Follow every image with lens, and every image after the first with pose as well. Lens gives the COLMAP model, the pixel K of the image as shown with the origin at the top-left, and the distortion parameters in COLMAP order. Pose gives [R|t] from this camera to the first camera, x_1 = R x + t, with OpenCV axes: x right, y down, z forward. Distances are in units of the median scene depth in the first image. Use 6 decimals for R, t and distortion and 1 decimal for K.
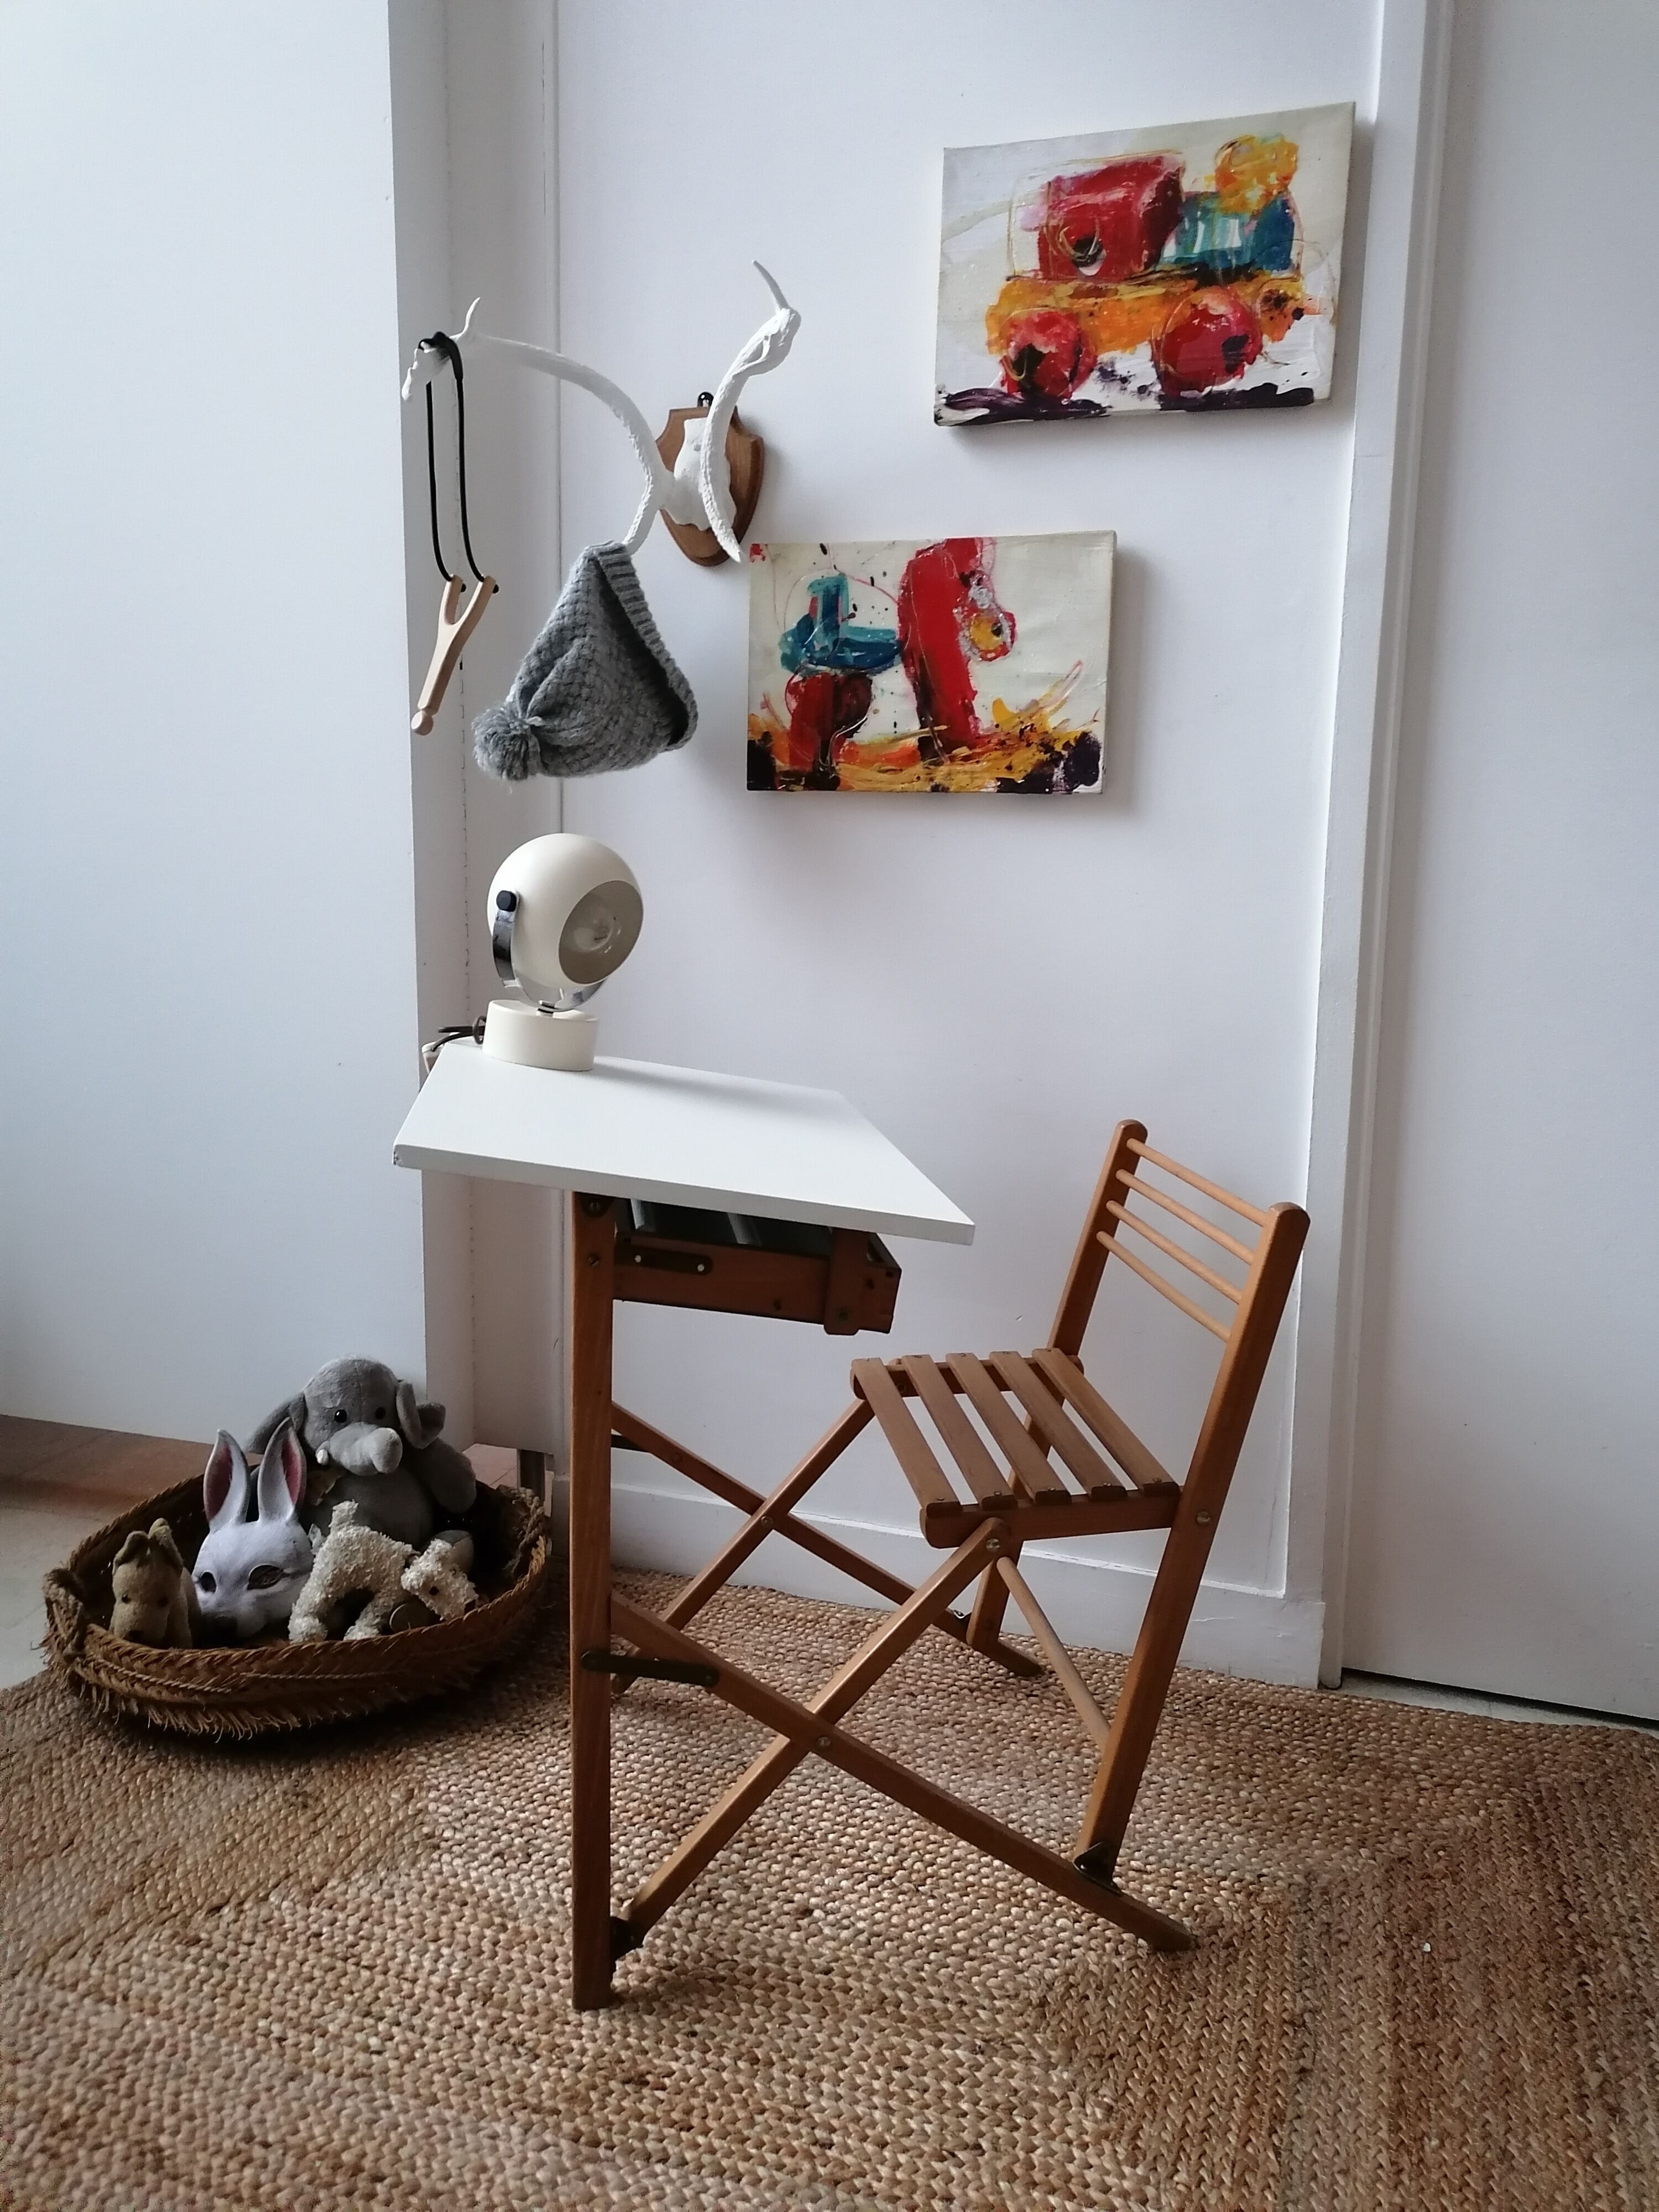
lens RADIAL K [[1663.0, 0, 812.0], [0, 1663.0, 1097.0], [0, 0, 1]] dist [0.039897, -0.025979]
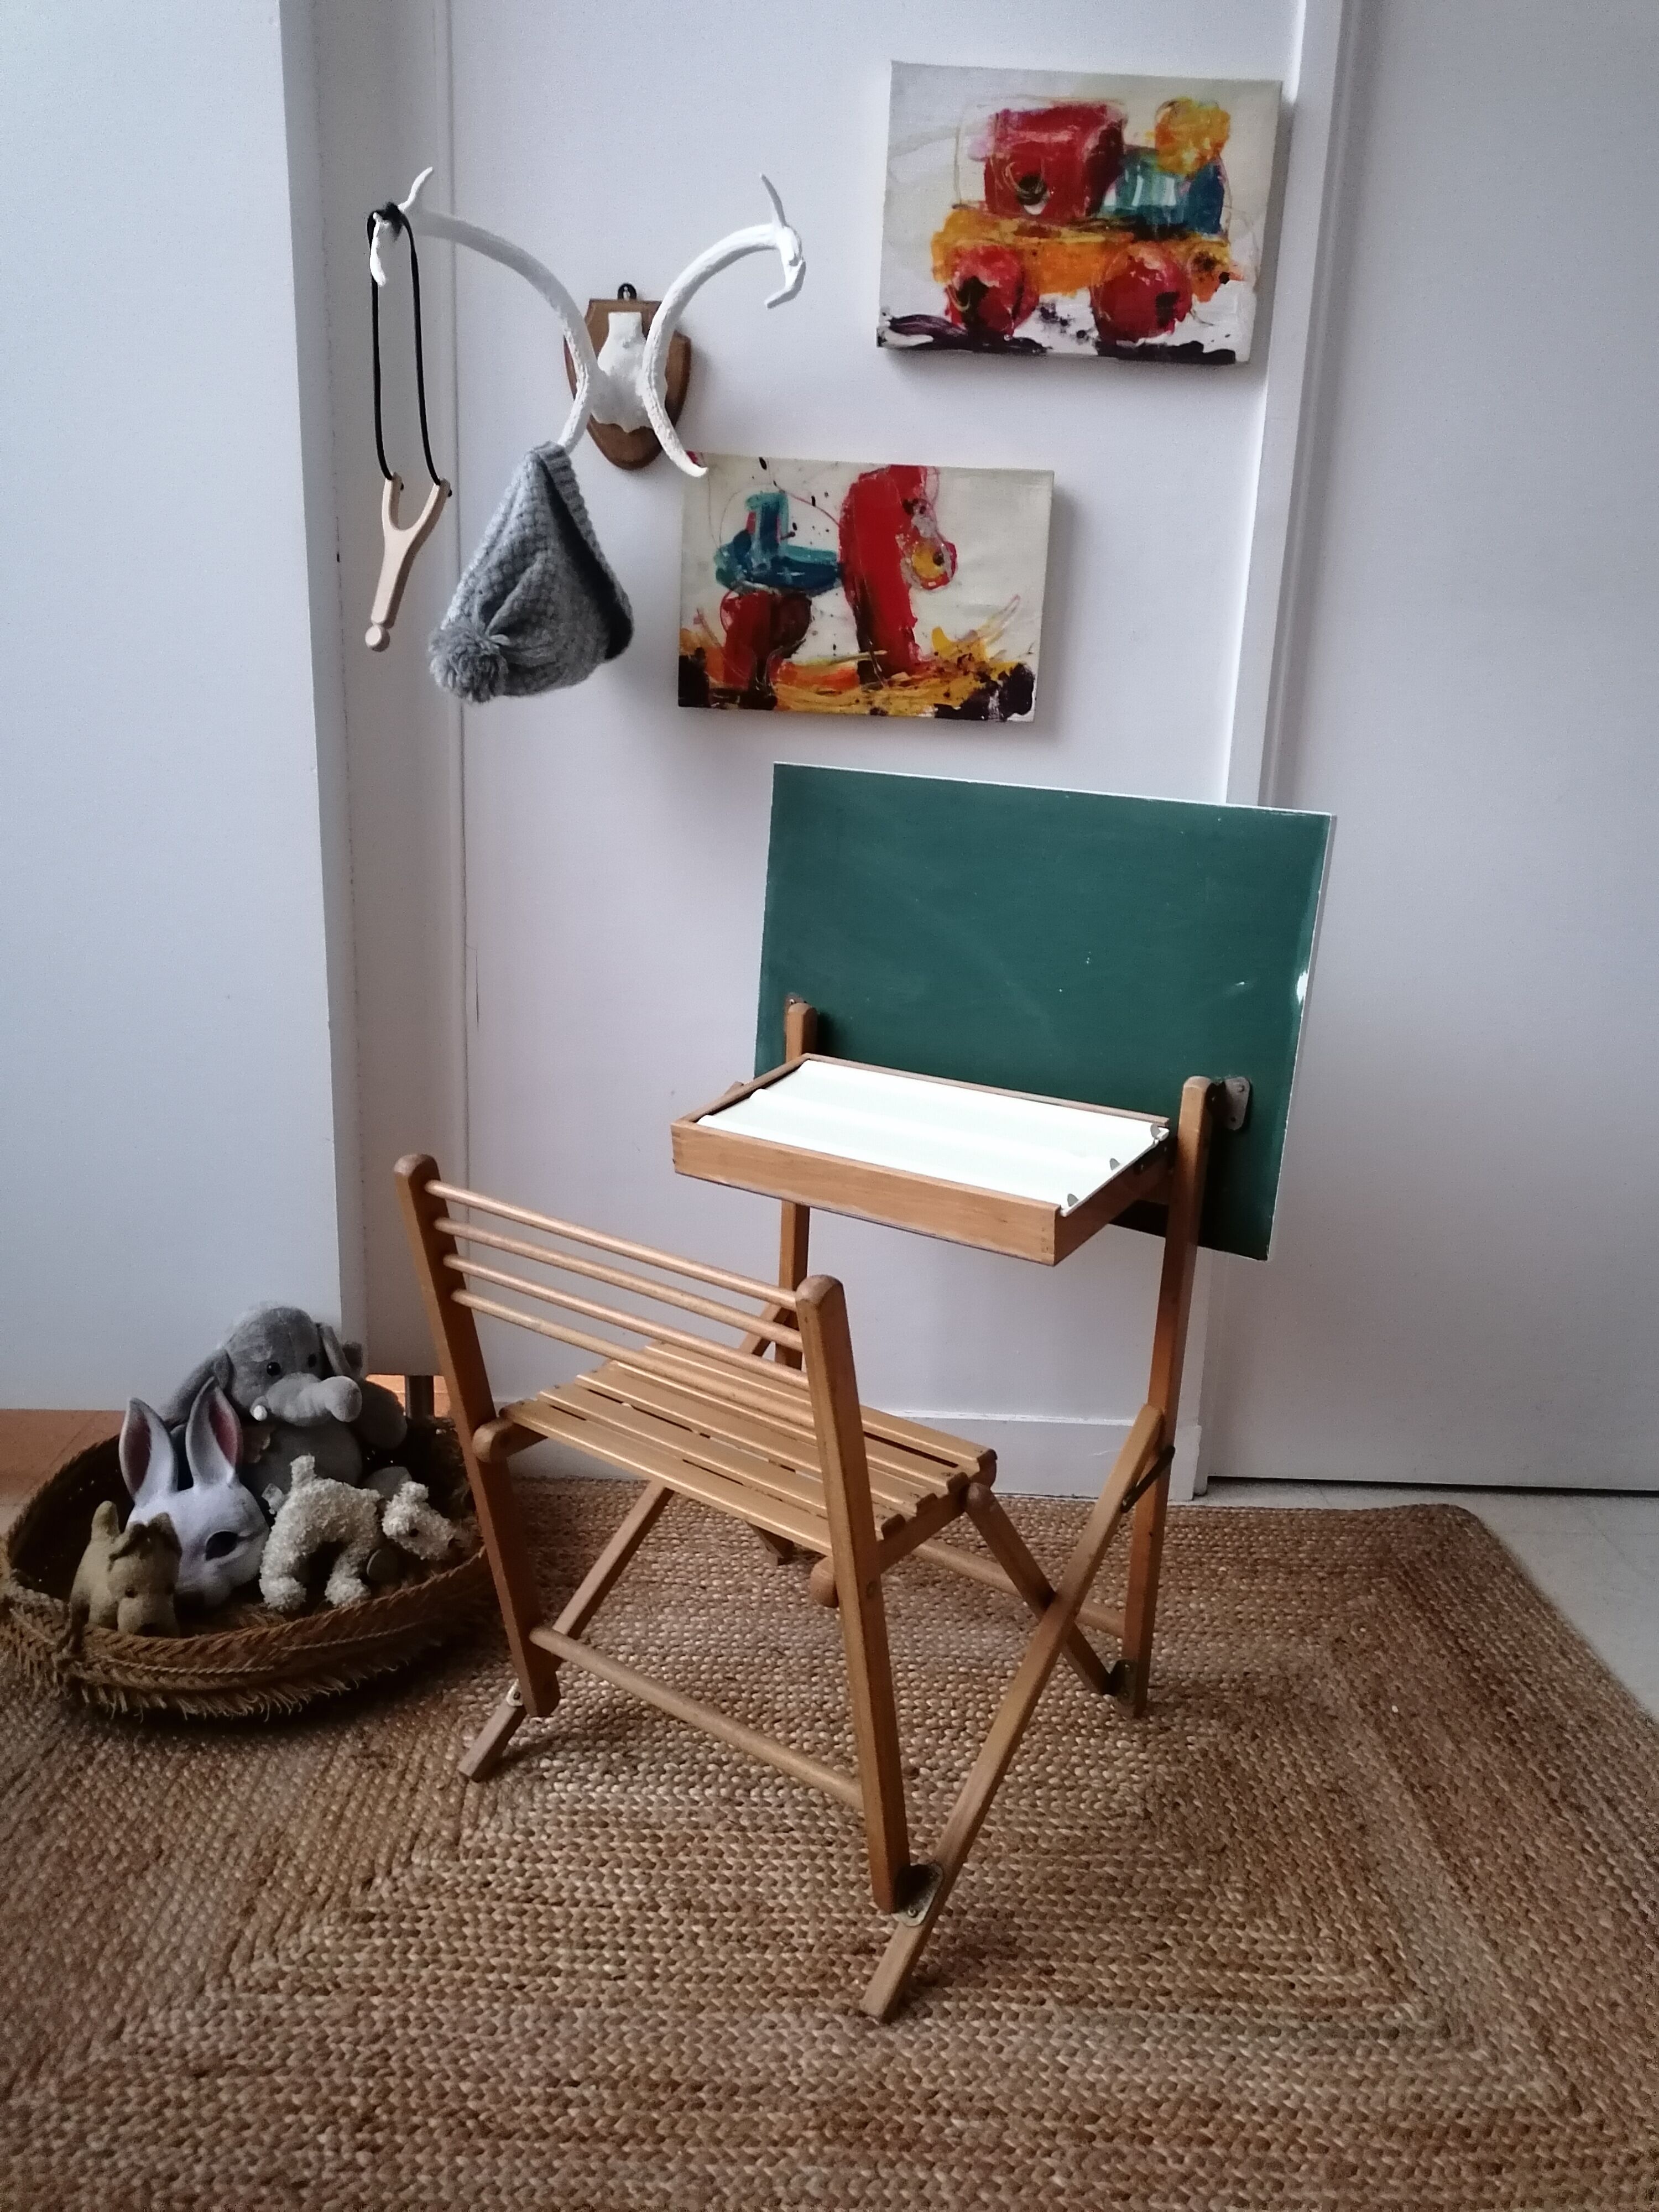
lens RADIAL K [[1663.0, 0, 810.3], [0, 1663.0, 1101.3], [0, 0, 1]] dist [0.039897, -0.025979]
pose [[0.944429, -0.064891, 0.322246, -0.340272], [0.030580, 0.993414, 0.110422, -0.066355], [-0.327289, -0.094432, 0.940194, 0.020859]]
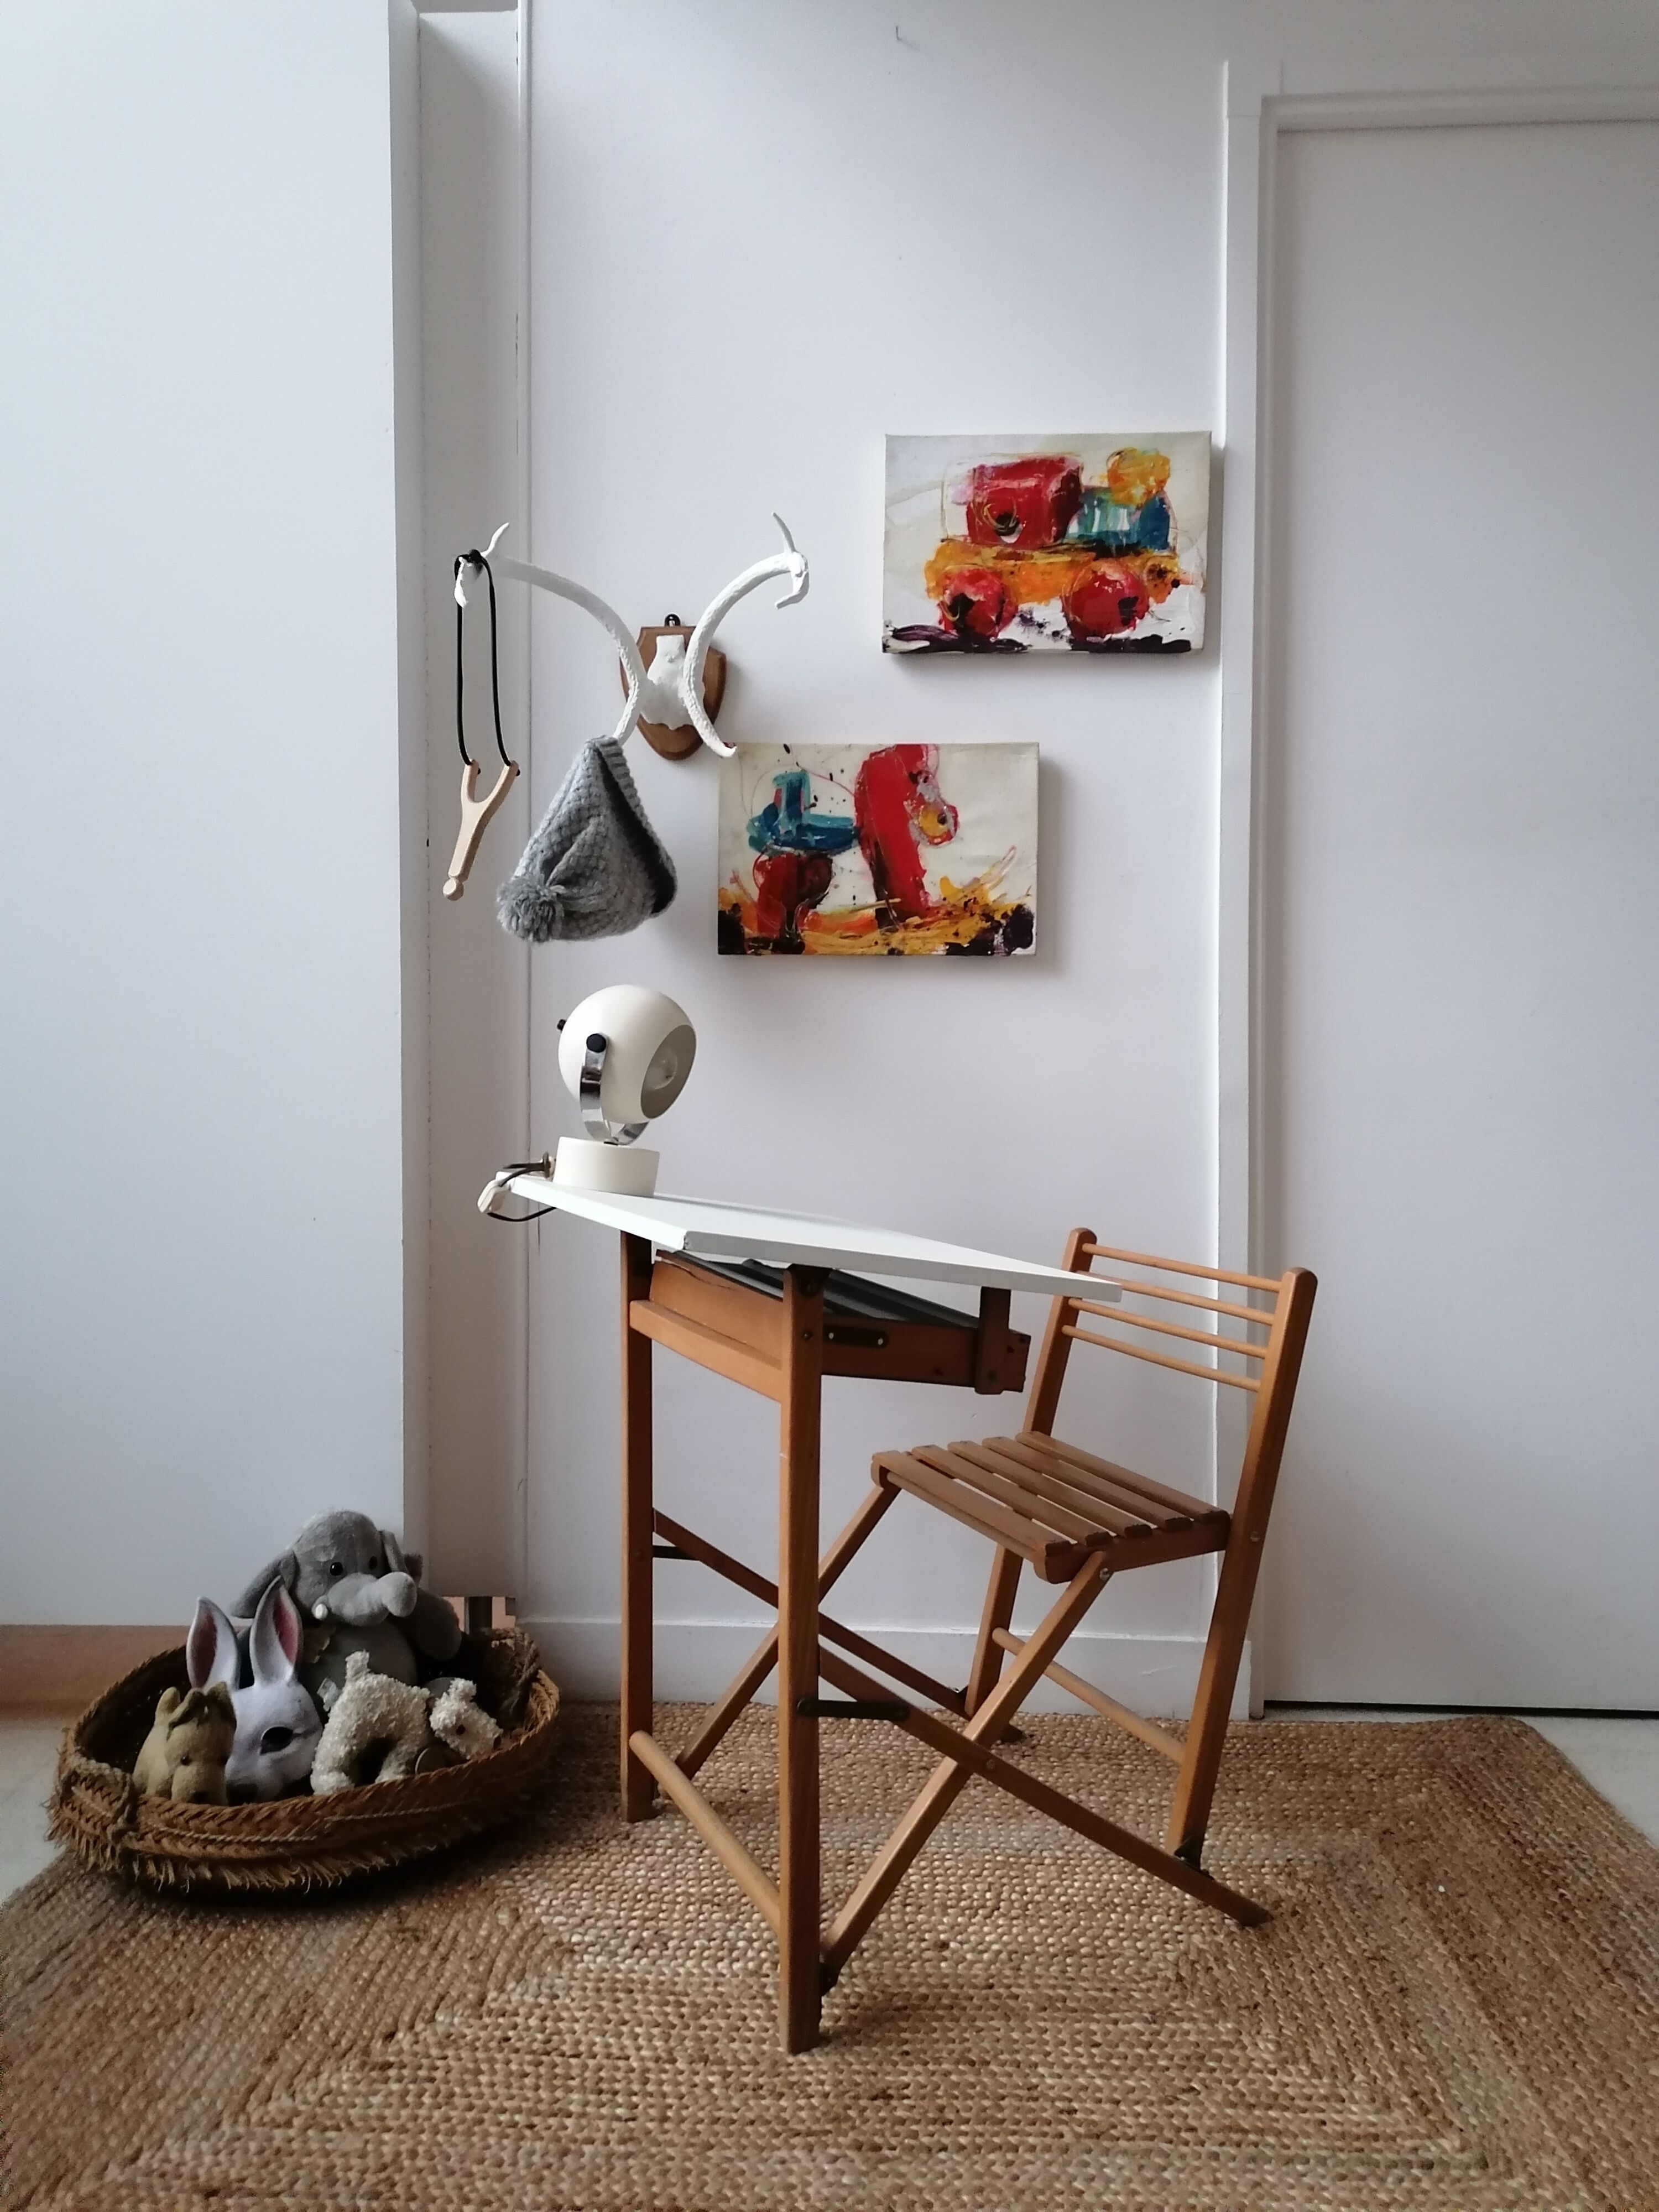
lens RADIAL K [[1663.0, 0, 824.8], [0, 1663.0, 1090.6], [0, 0, 1]] dist [0.039897, -0.025979]
pose [[0.961462, -0.019637, 0.274237, -0.316162], [0.054300, 0.991362, -0.119388, 0.050082], [-0.269523, 0.129678, 0.954223, -0.085019]]
